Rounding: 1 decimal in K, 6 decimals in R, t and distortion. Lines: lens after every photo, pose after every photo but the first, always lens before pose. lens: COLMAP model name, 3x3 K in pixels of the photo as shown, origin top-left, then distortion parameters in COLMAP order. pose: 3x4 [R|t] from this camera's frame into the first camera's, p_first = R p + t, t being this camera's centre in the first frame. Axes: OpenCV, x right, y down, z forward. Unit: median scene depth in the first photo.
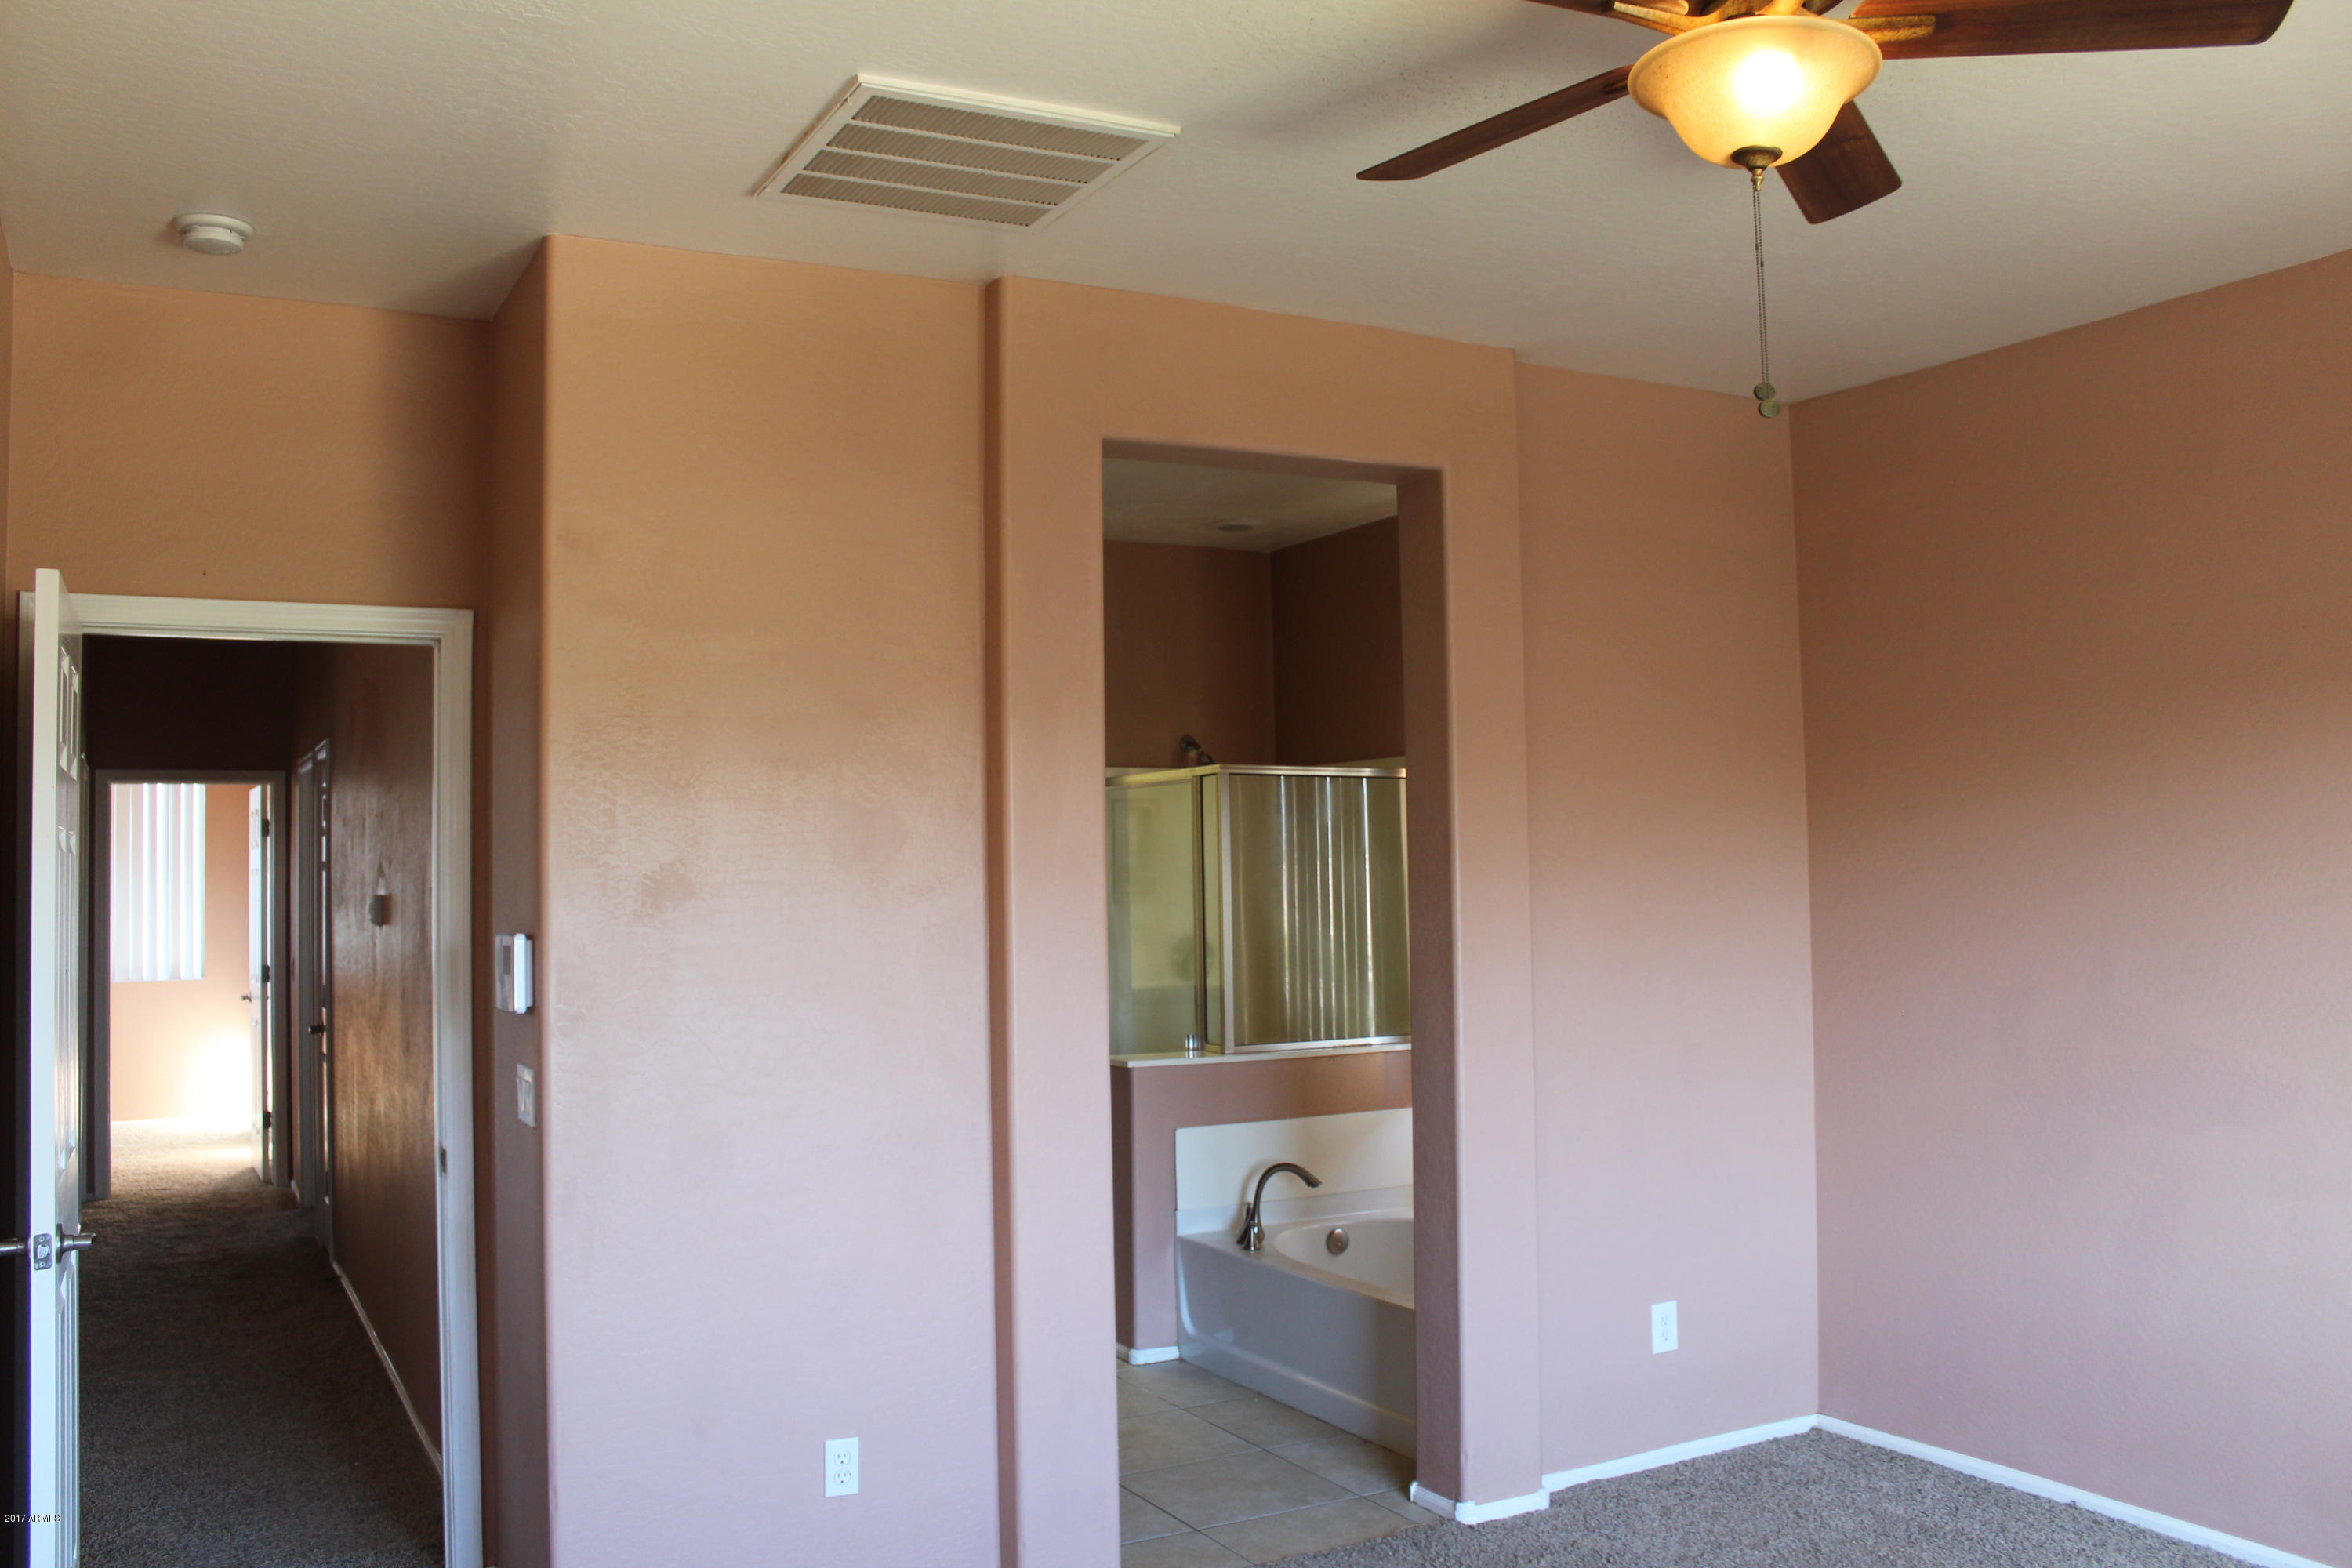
lens RADIAL K [[1962.5, 0, 1160.0], [0, 1962.5, 777.3], [0, 0, 1]] dist [-0.164089, 0.144180]
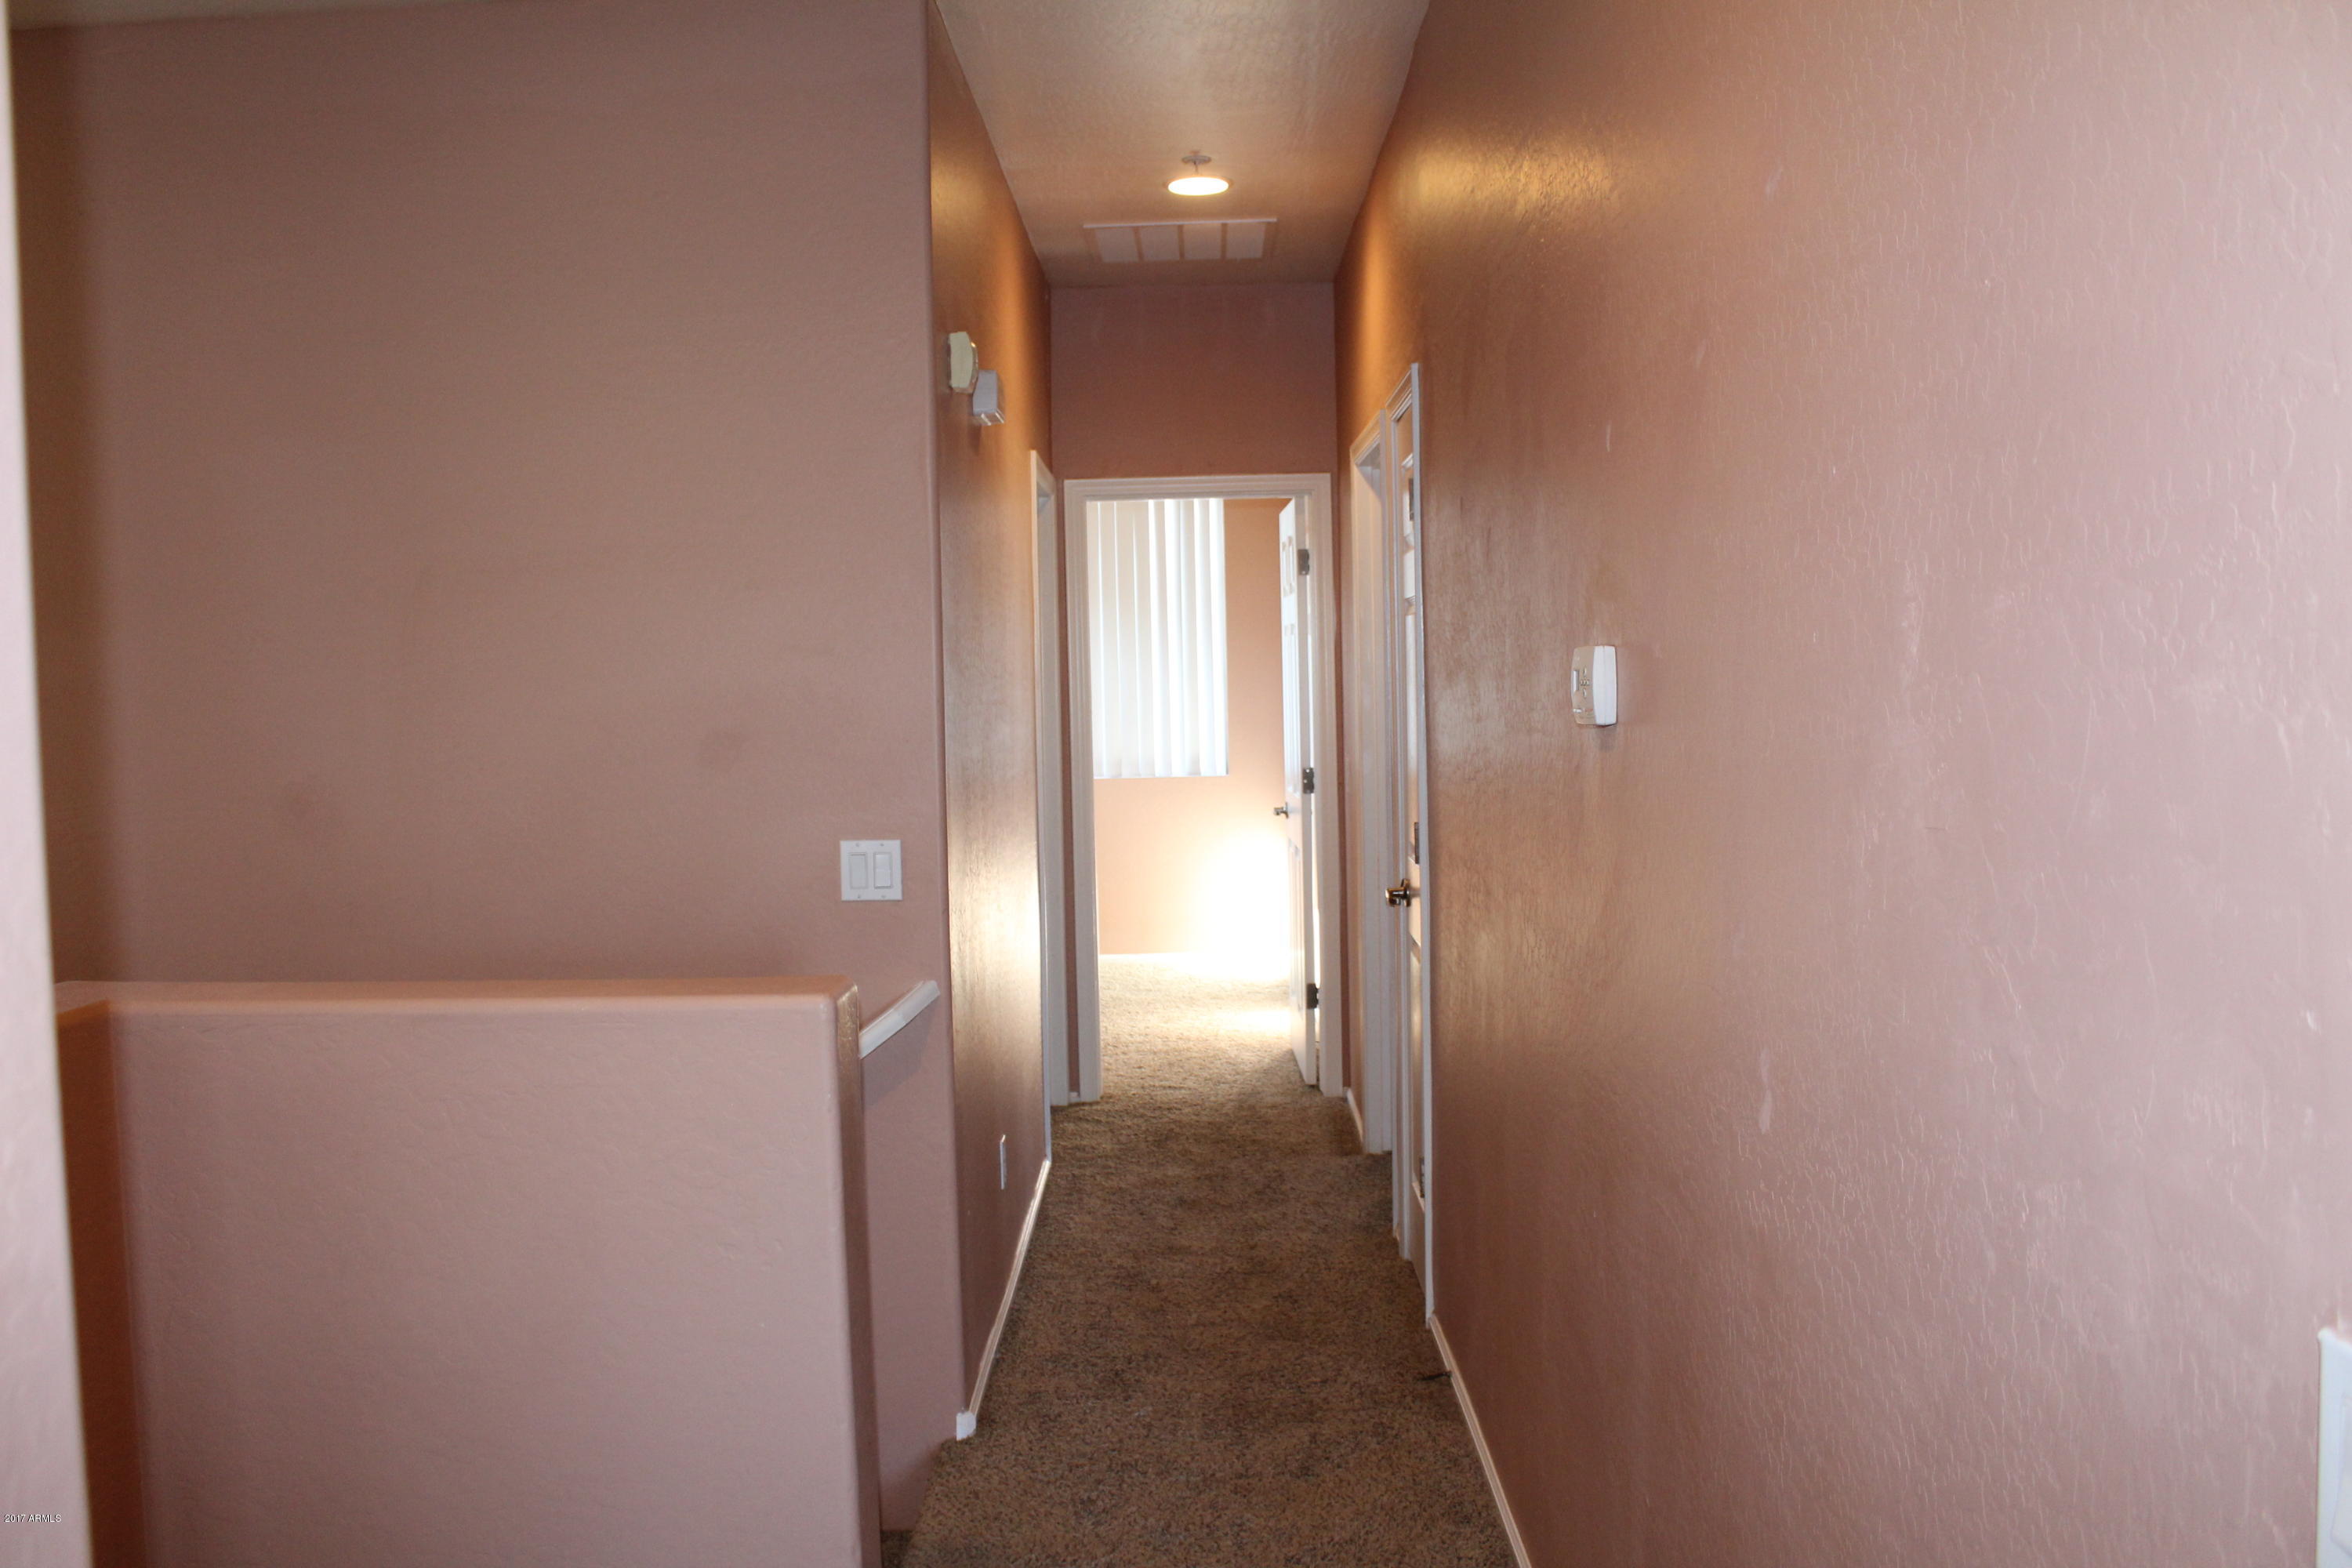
lens RADIAL K [[1962.5, 0, 1160.0], [0, 1962.5, 777.3], [0, 0, 1]] dist [-0.164089, 0.144180]
pose [[0.873812, 0.023972, -0.485673, -0.178771], [0.031335, 0.993932, 0.105435, 0.027513], [0.485254, -0.107349, 0.867758, 0.372555]]
